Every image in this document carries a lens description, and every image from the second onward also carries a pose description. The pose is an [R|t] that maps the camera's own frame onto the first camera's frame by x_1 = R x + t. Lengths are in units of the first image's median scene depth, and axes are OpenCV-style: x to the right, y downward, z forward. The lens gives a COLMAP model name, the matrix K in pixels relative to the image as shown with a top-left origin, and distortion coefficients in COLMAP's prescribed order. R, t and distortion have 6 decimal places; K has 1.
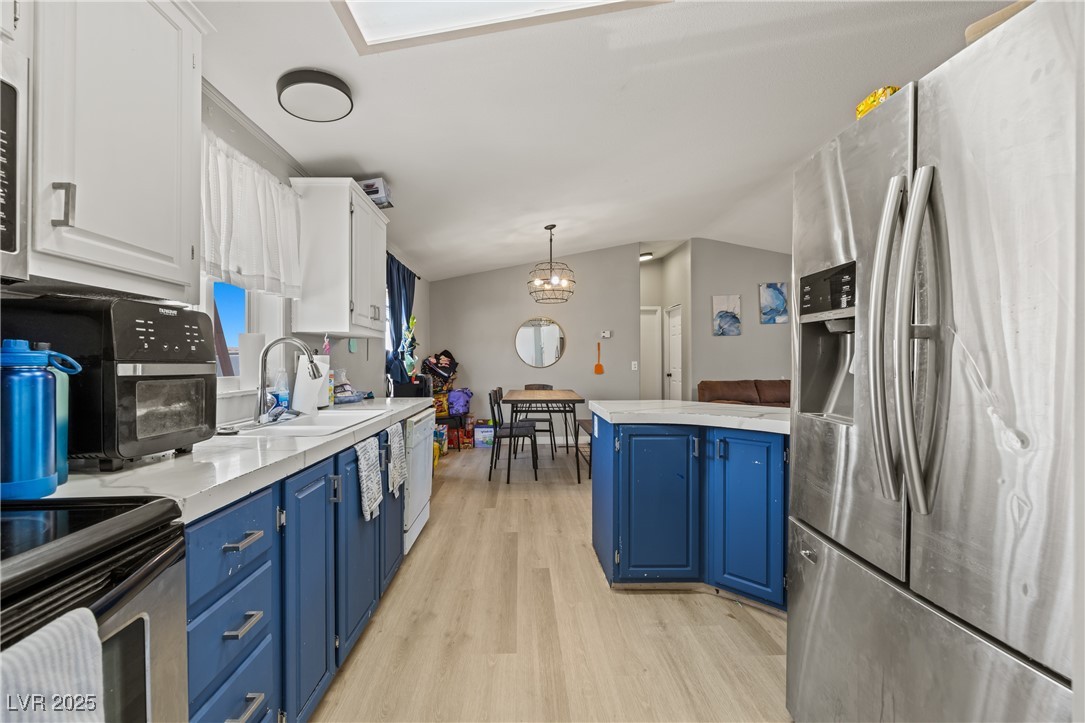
lens RADIAL K [[423.8, 0, 517.9], [0, 423.8, 364.8], [0, 0, 1]] dist [0.000291, -0.000203]
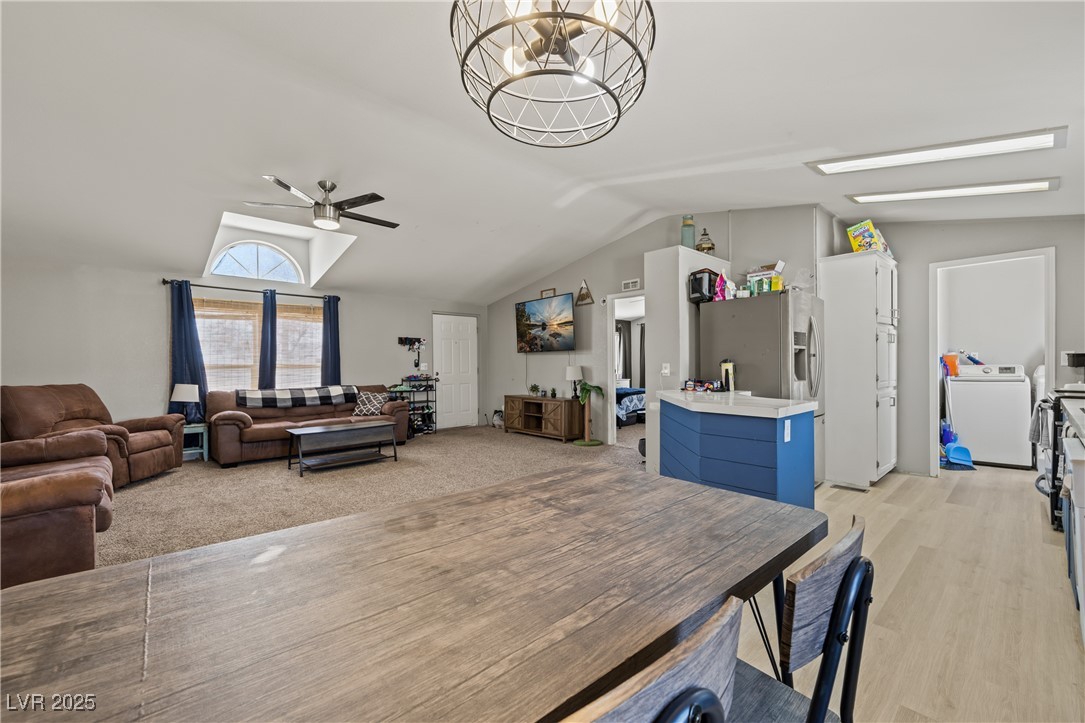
lens RADIAL K [[445.8, 0, 564.9], [0, 445.8, 367.1], [0, 0, 1]] dist [0.008648, -0.001120]
pose [[-0.690508, 0.001288, 0.723324, -0.132819], [0.015420, 0.999797, 0.012939, -0.011939], [-0.723161, 0.020088, -0.690388, 1.360340]]
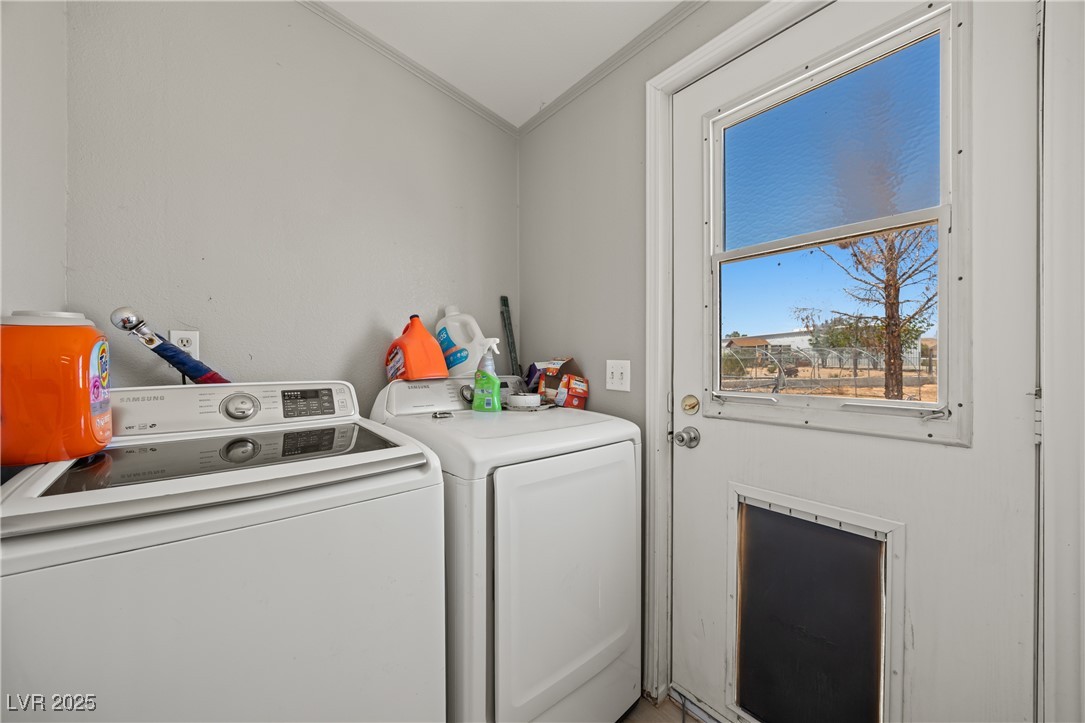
lens RADIAL K [[414.5, 0, 536.2], [0, 414.5, 365.0], [0, 0, 1]] dist [0.002571, -0.000629]
pose [[-0.799175, 0.005710, -0.601071, -0.021072], [-0.002096, 0.999922, 0.012286, 0.002615], [0.601094, 0.011079, -0.799101, -0.180785]]
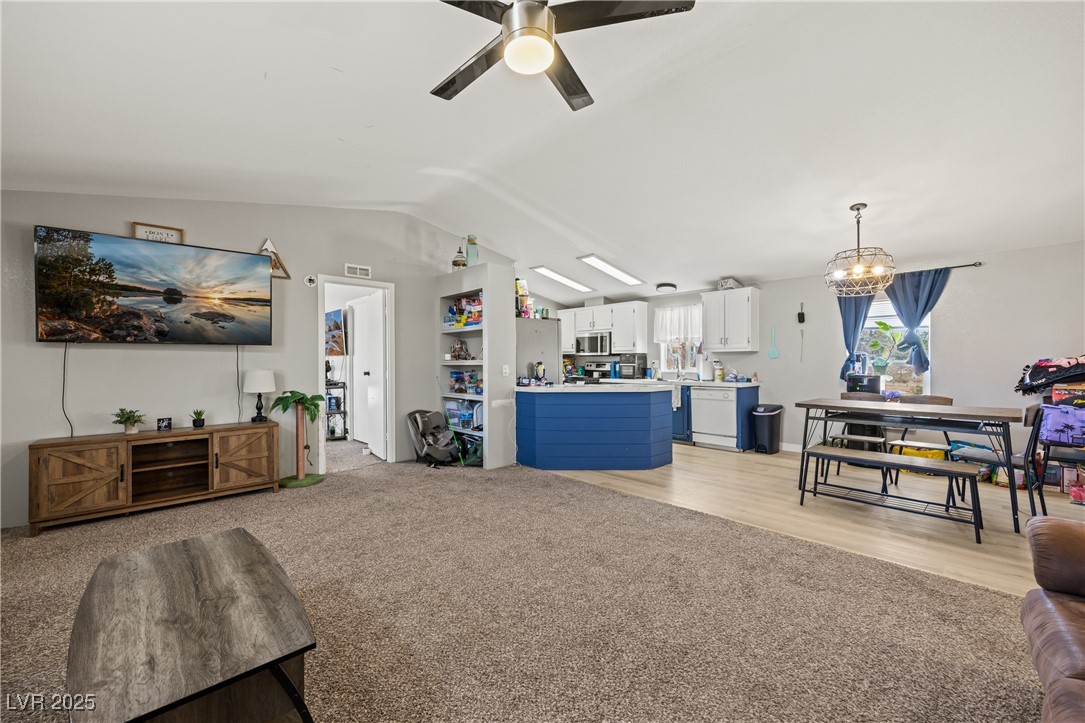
lens RADIAL K [[423.8, 0, 537.7], [0, 423.8, 360.9], [0, 0, 1]] dist [0.000291, -0.000203]
pose [[-0.730826, 0.002809, -0.682558, 1.309113], [-0.000683, 0.999988, 0.004847, -0.021060], [0.682564, 0.004008, -0.730815, 1.369649]]
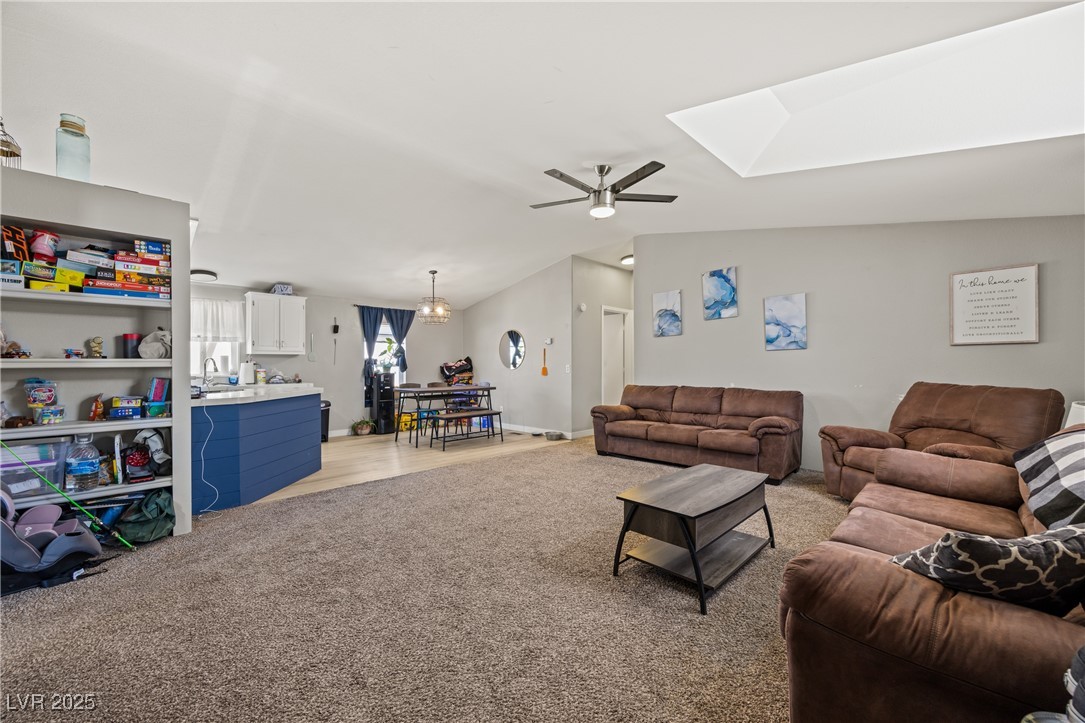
lens RADIAL K [[423.8, 0, 536.3], [0, 423.8, 363.5], [0, 0, 1]] dist [0.000291, -0.000203]
pose [[0.691120, -0.001479, -0.722738, 1.574181], [-0.004337, 0.999971, -0.006194, -0.007082], [0.722727, 0.007416, 0.691094, 0.294556]]
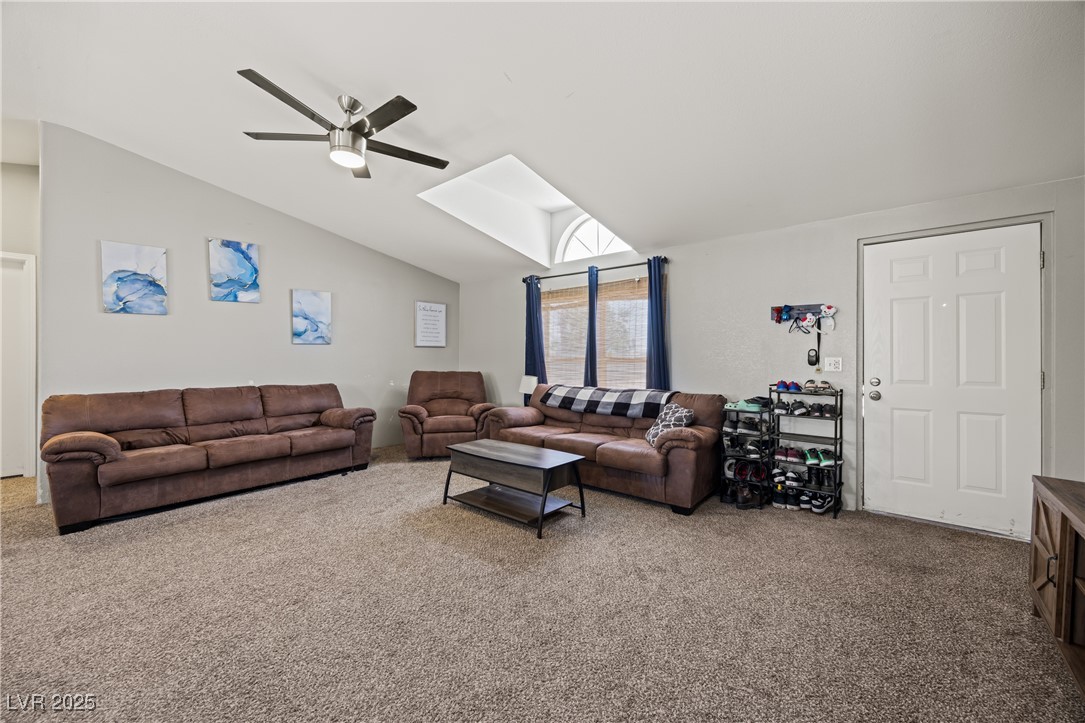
lens RADIAL K [[423.8, 0, 550.4], [0, 423.8, 356.1], [0, 0, 1]] dist [0.000291, -0.000203]
pose [[0.647342, 0.008752, 0.762150, 0.692753], [0.001698, 0.999915, -0.012925, -0.004871], [-0.762198, 0.009661, 0.647272, 0.320385]]
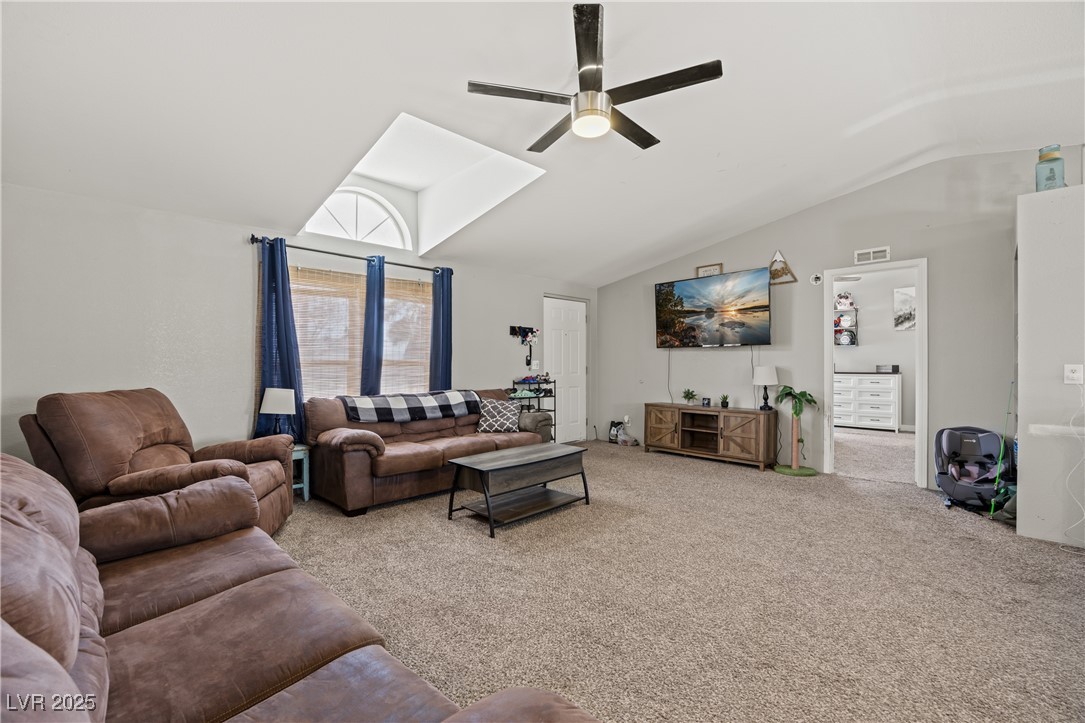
lens RADIAL K [[463.5, 0, 537.7], [0, 463.5, 363.3], [0, 0, 1]] dist [-0.018681, 0.002239]
pose [[-0.695745, -0.000925, 0.718289, 0.595435], [0.007330, 0.999938, 0.008389, -0.017192], [-0.718252, 0.011102, -0.695695, 1.539522]]
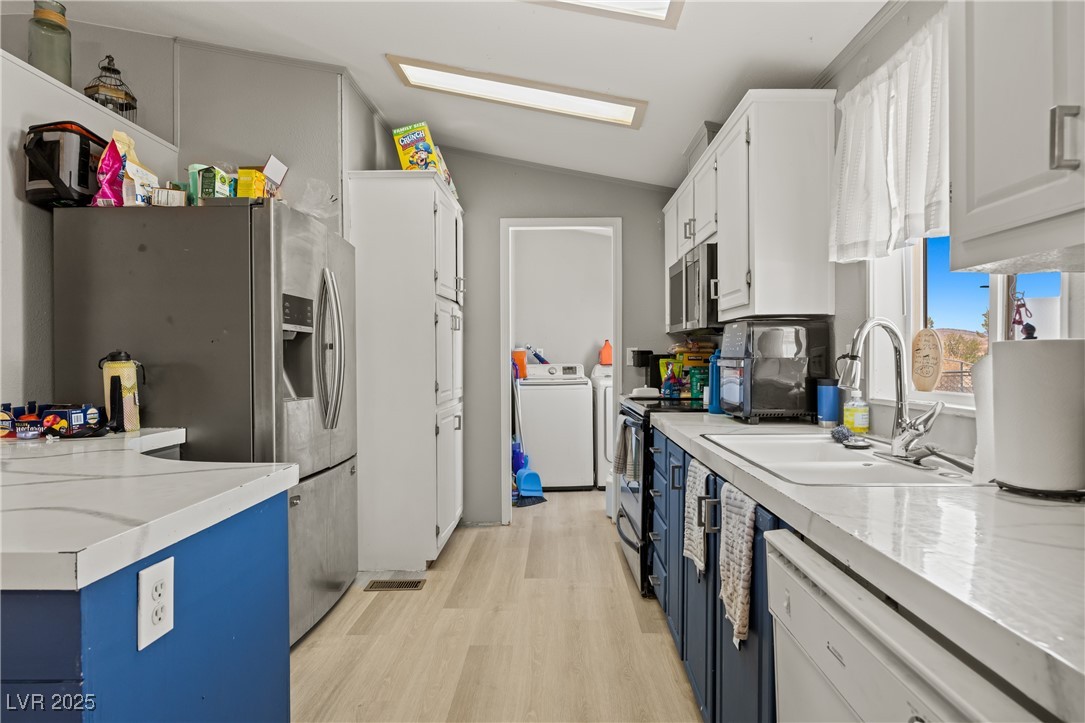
lens RADIAL K [[576.7, 0, 567.1], [0, 576.7, 363.5], [0, 0, 1]] dist [-0.005552, -0.002684]
pose [[-0.999941, 0.003735, -0.010155, -0.052588], [0.003545, 0.999821, 0.018604, -0.008544], [0.010222, 0.018566, -0.999775, 0.906986]]
